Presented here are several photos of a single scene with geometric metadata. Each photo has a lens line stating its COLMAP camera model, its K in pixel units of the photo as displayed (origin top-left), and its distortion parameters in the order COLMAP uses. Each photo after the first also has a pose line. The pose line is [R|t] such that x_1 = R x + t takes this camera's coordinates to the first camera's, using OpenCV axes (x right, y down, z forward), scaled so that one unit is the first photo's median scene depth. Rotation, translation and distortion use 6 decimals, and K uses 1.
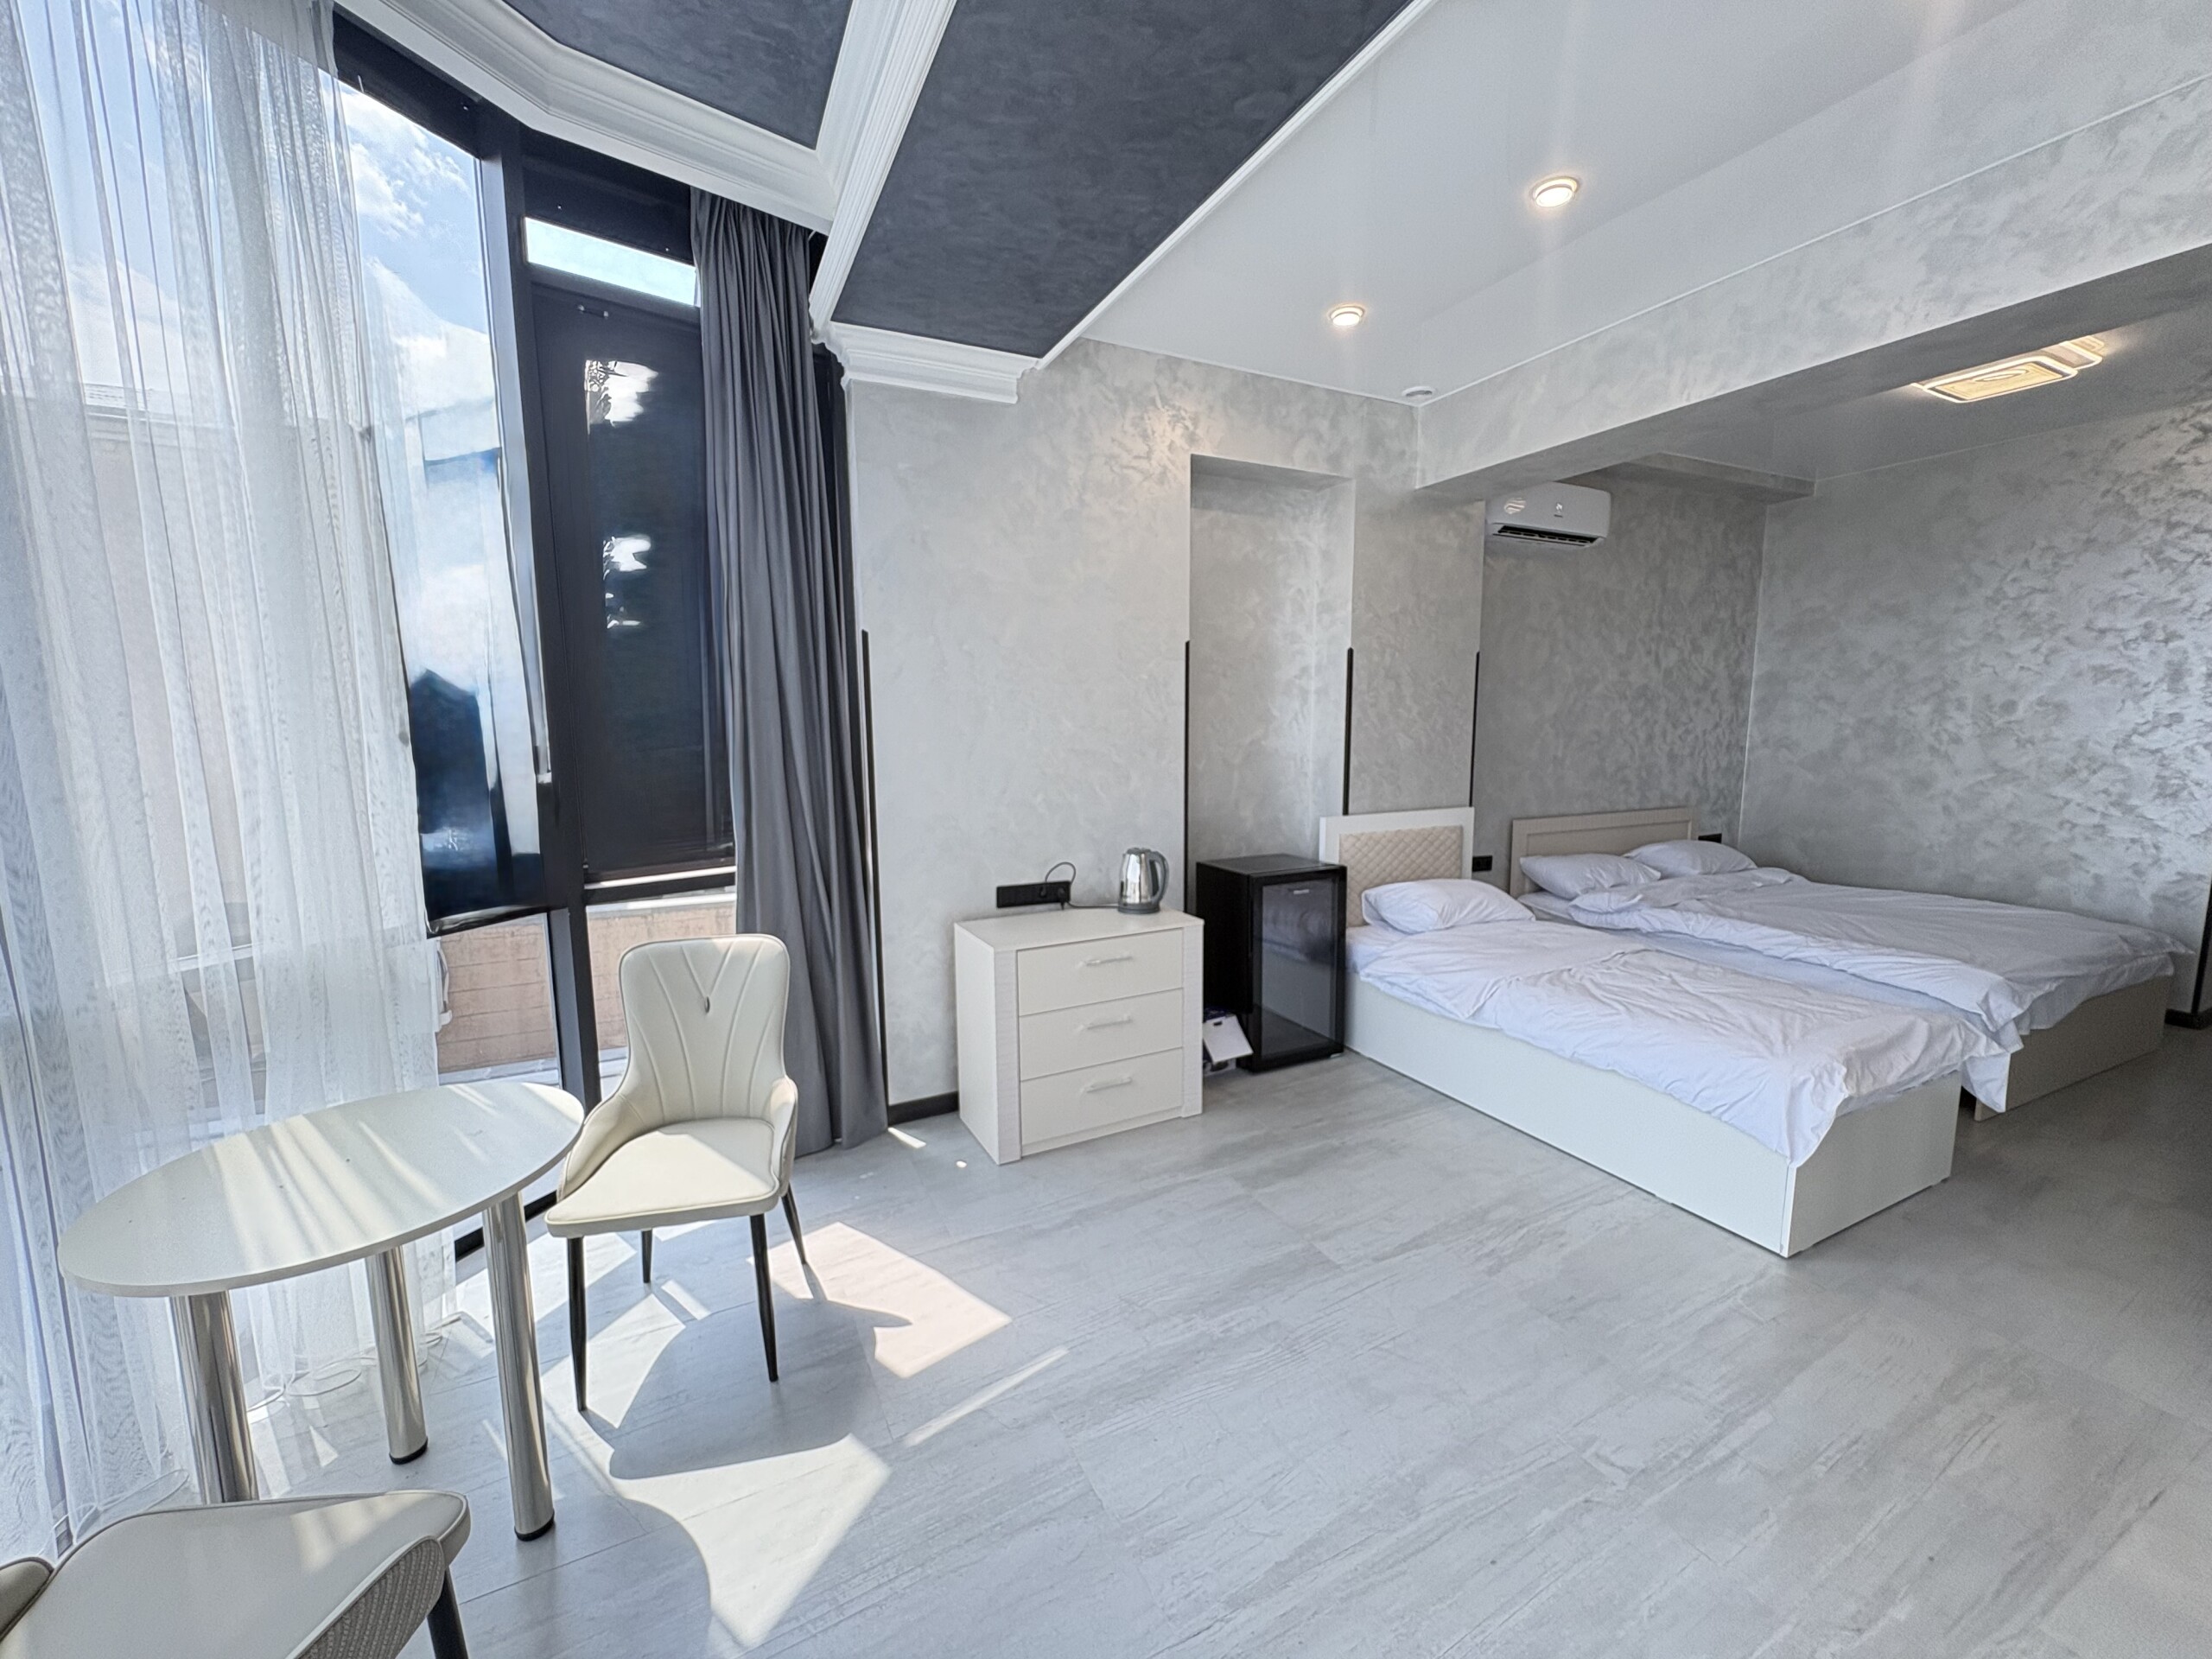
lens RADIAL K [[888.2, 0, 1106.0], [0, 888.2, 829.5], [0, 0, 1]] dist [0.002434, 0.000123]
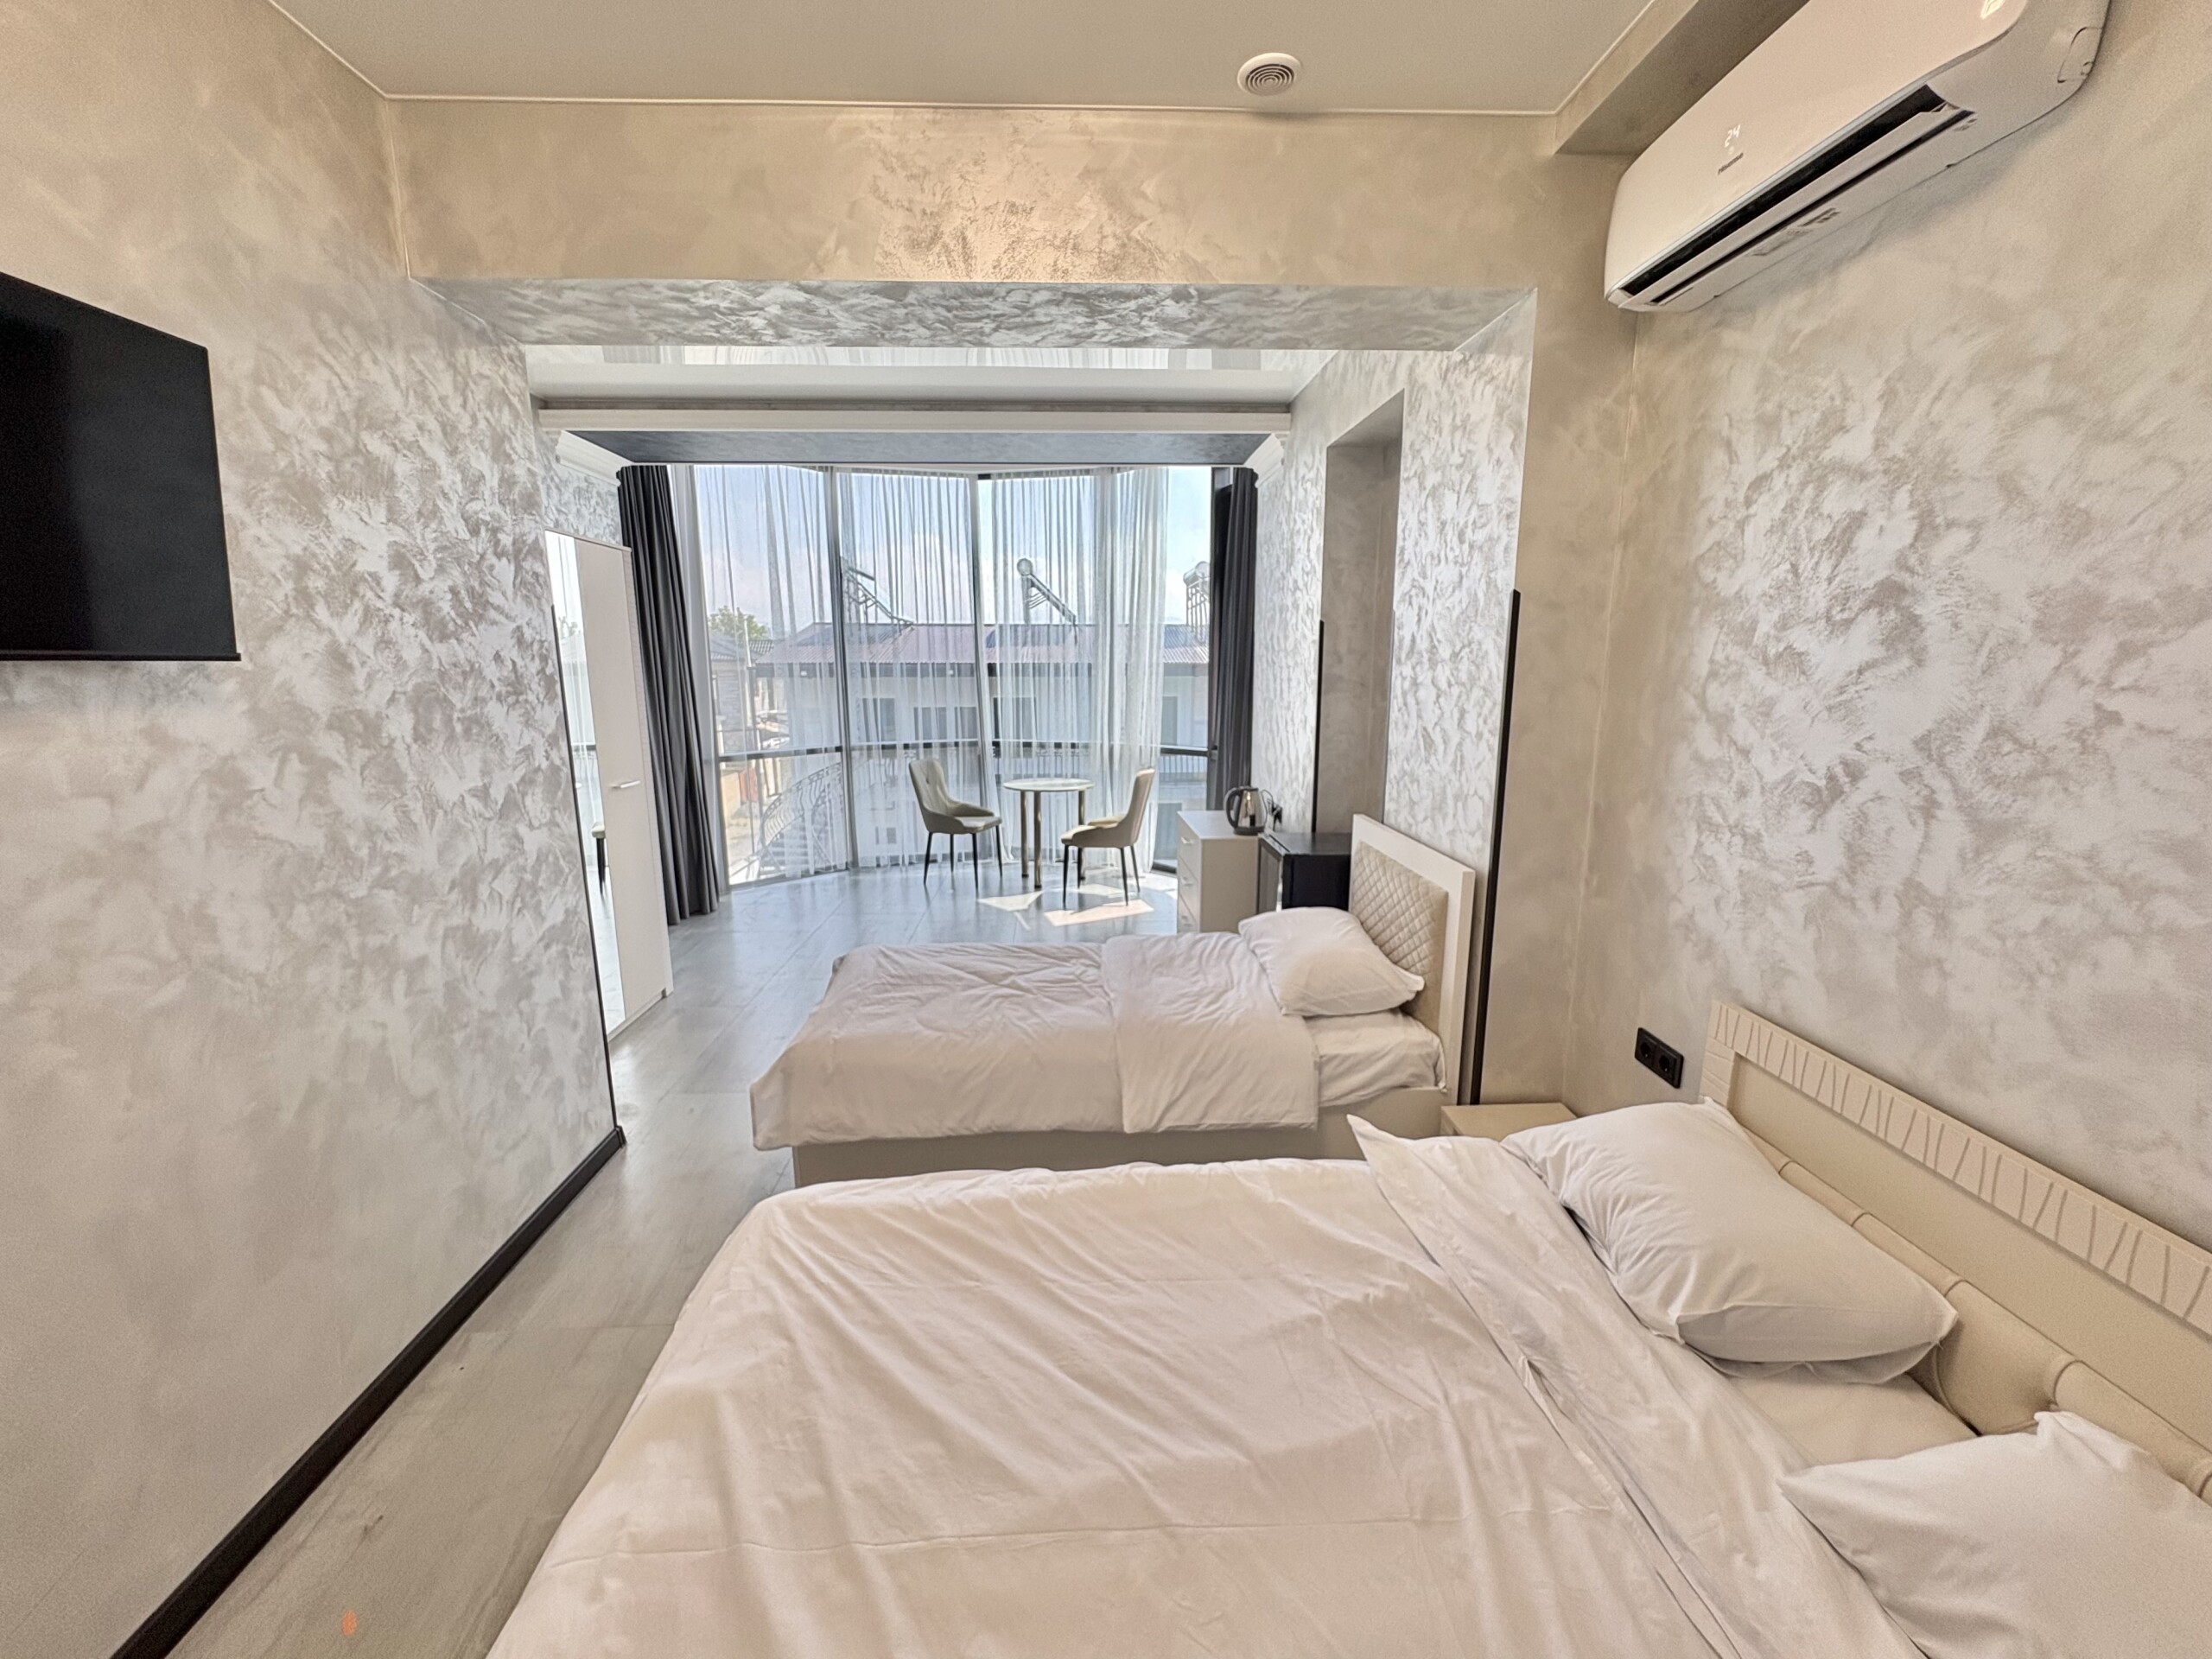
lens RADIAL K [[888.2, 0, 1106.0], [0, 888.2, 829.5], [0, 0, 1]] dist [0.002434, 0.000123]
pose [[-0.388803, 0.188655, -0.901799, 0.895608], [-0.110221, 0.962257, 0.248824, -0.146124], [0.914704, 0.196140, -0.353335, 0.872883]]
